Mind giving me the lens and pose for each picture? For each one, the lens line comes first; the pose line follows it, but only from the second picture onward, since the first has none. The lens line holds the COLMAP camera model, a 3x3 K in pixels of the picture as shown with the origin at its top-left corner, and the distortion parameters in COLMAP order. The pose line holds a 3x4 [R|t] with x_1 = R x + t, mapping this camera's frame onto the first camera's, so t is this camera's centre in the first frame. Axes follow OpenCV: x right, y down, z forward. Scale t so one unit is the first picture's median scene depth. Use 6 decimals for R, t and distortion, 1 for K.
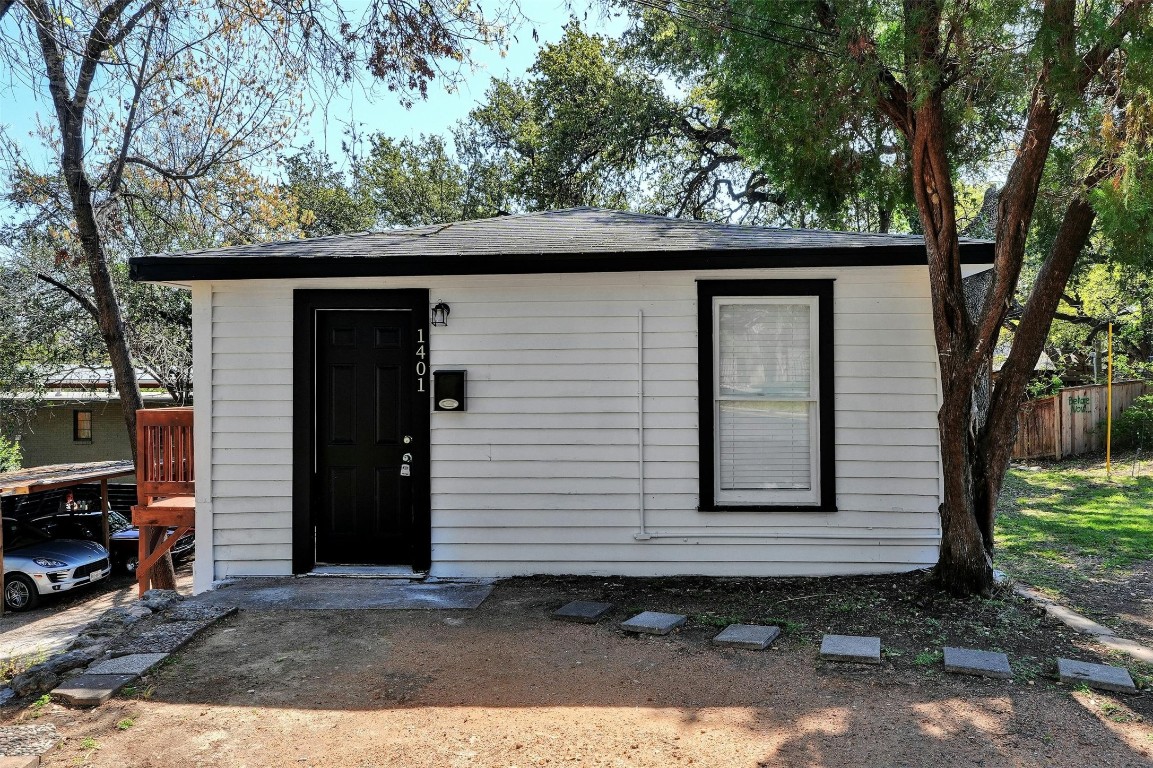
lens RADIAL K [[835.6, 0, 576.5], [0, 835.6, 384.0], [0, 0, 1]] dist [-0.004909, -0.001420]
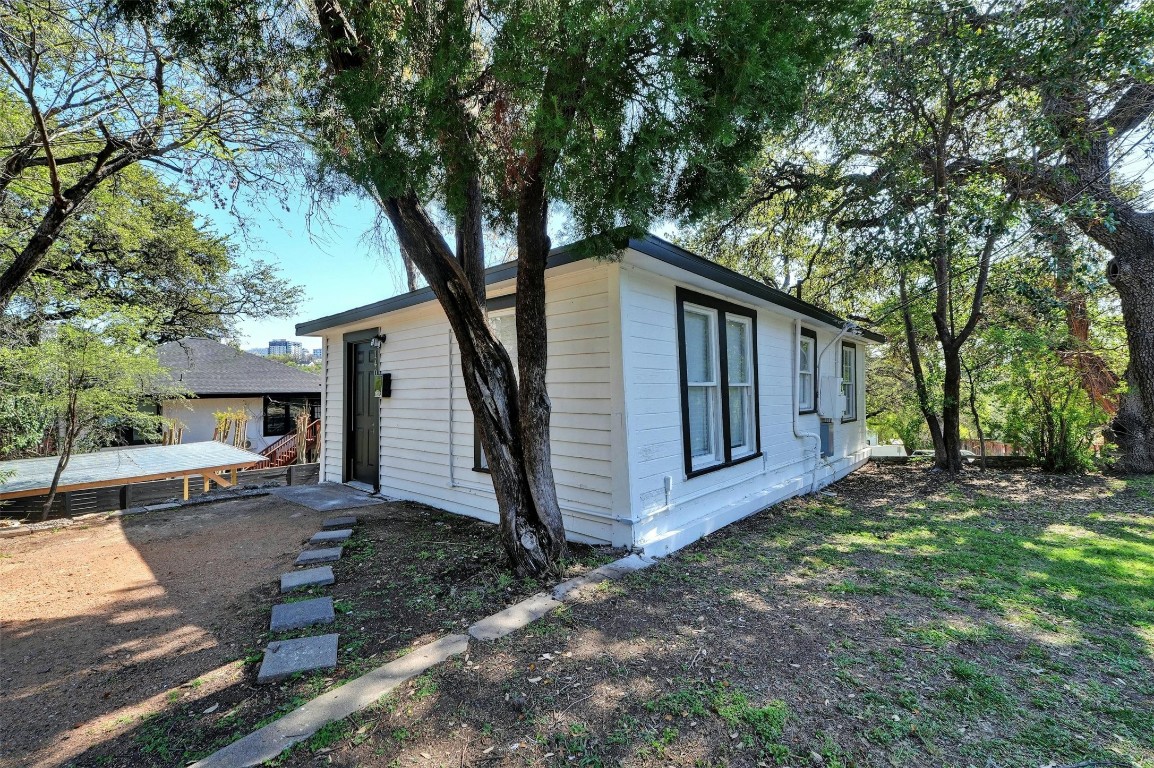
lens RADIAL K [[515.0, 0, 582.3], [0, 515.0, 381.5], [0, 0, 1]] dist [-0.002328, -0.000236]
pose [[0.735286, -0.024903, -0.677299, 0.851168], [0.026921, 0.999609, -0.007528, 0.018006], [0.677222, -0.012699, 0.735669, 0.504035]]
